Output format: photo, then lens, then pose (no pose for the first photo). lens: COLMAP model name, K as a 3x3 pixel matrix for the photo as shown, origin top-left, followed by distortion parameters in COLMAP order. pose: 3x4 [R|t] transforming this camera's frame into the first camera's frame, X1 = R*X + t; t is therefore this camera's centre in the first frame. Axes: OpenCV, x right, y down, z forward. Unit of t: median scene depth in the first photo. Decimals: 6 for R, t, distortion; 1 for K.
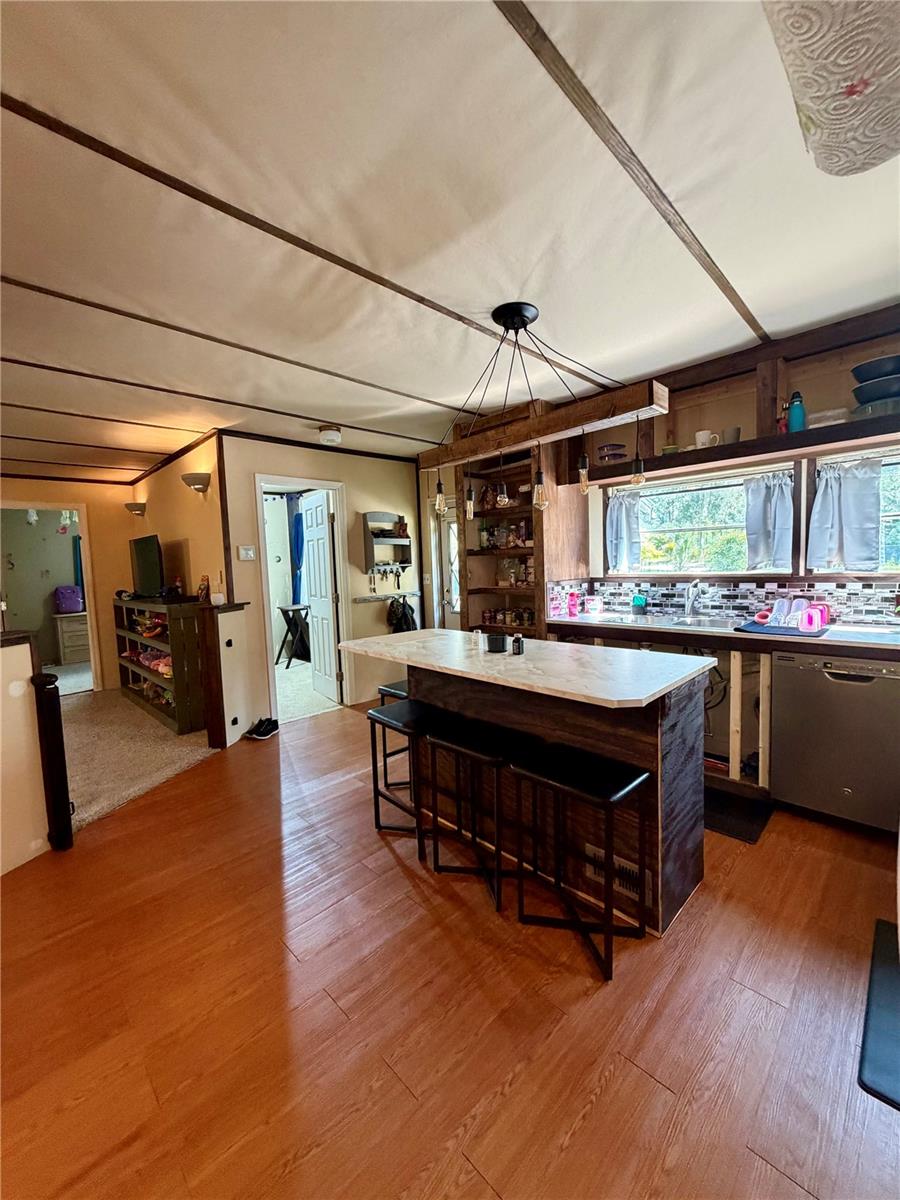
lens RADIAL K [[480.2, 0, 450.0], [0, 480.2, 600.0], [0, 0, 1]] dist [0.007842, -0.000121]
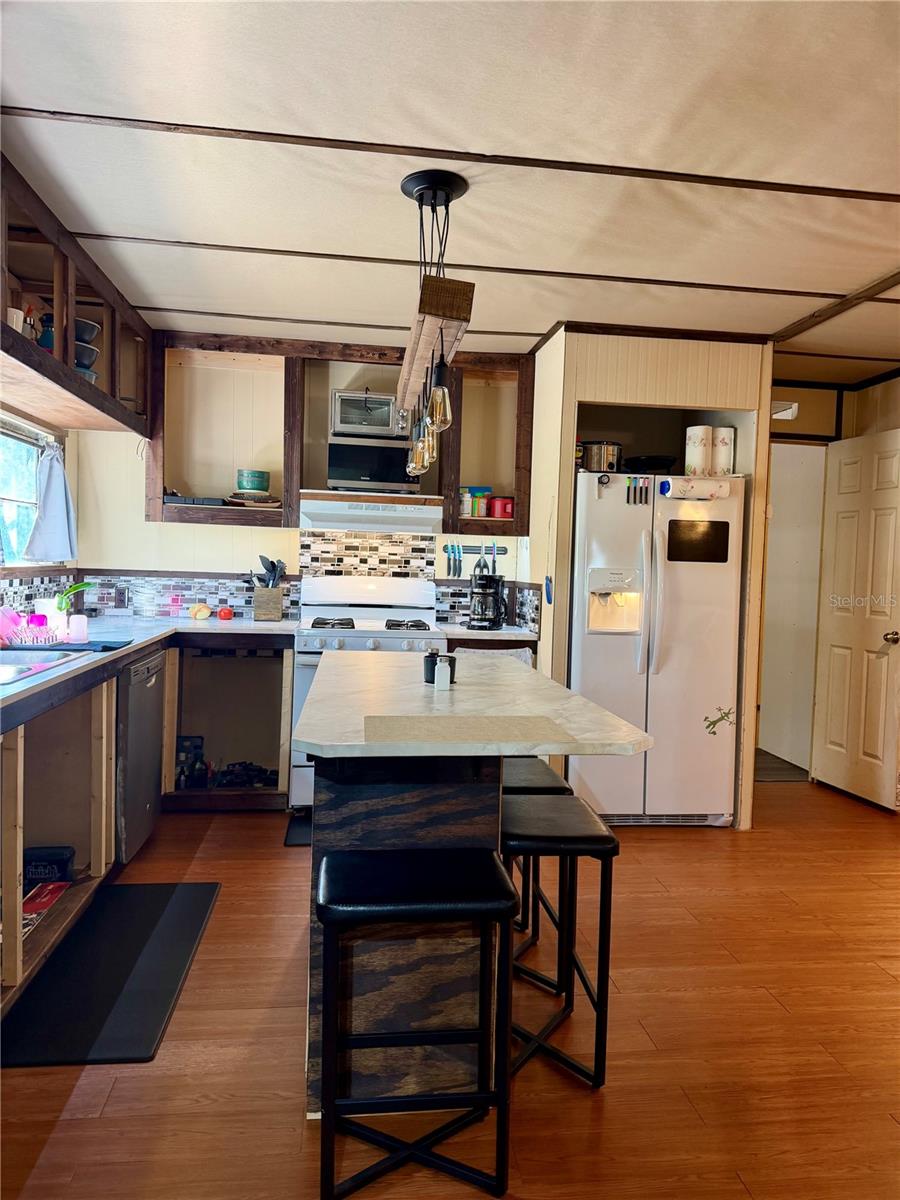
lens RADIAL K [[831.8, 0, 450.0], [0, 831.8, 600.0], [0, 0, 1]] dist [0.112715, -0.190852]
pose [[-0.790795, -0.013061, 0.611942, -0.438616], [0.049254, 0.995172, 0.084890, -0.069072], [-0.610096, 0.097271, -0.786334, 1.381430]]
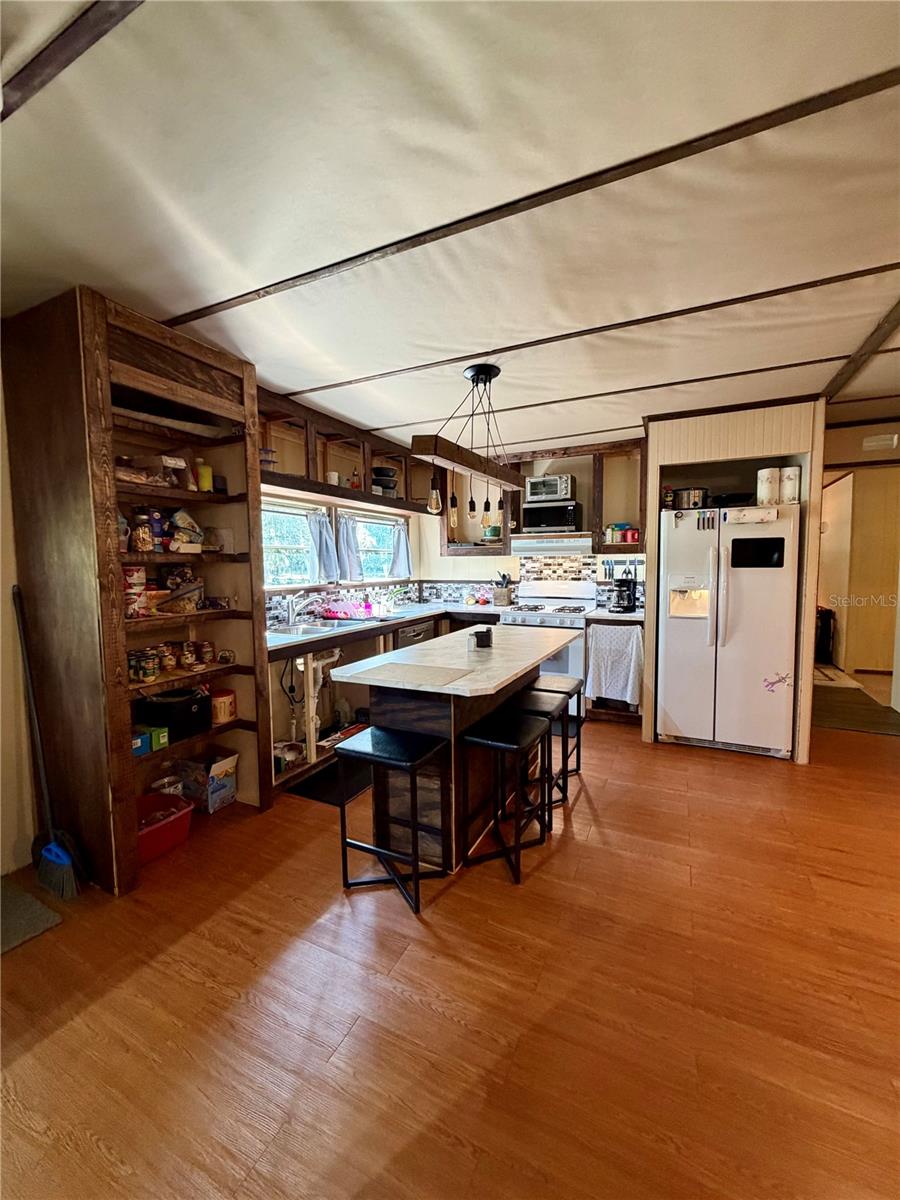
lens RADIAL K [[472.1, 0, 450.0], [0, 472.1, 600.0], [0, 0, 1]] dist [0.000710, 0.000025]
pose [[-0.327354, -0.031668, 0.944371, -0.705838], [0.099782, 0.992691, 0.067877, -0.064483], [-0.939618, 0.116451, -0.321802, 1.065426]]
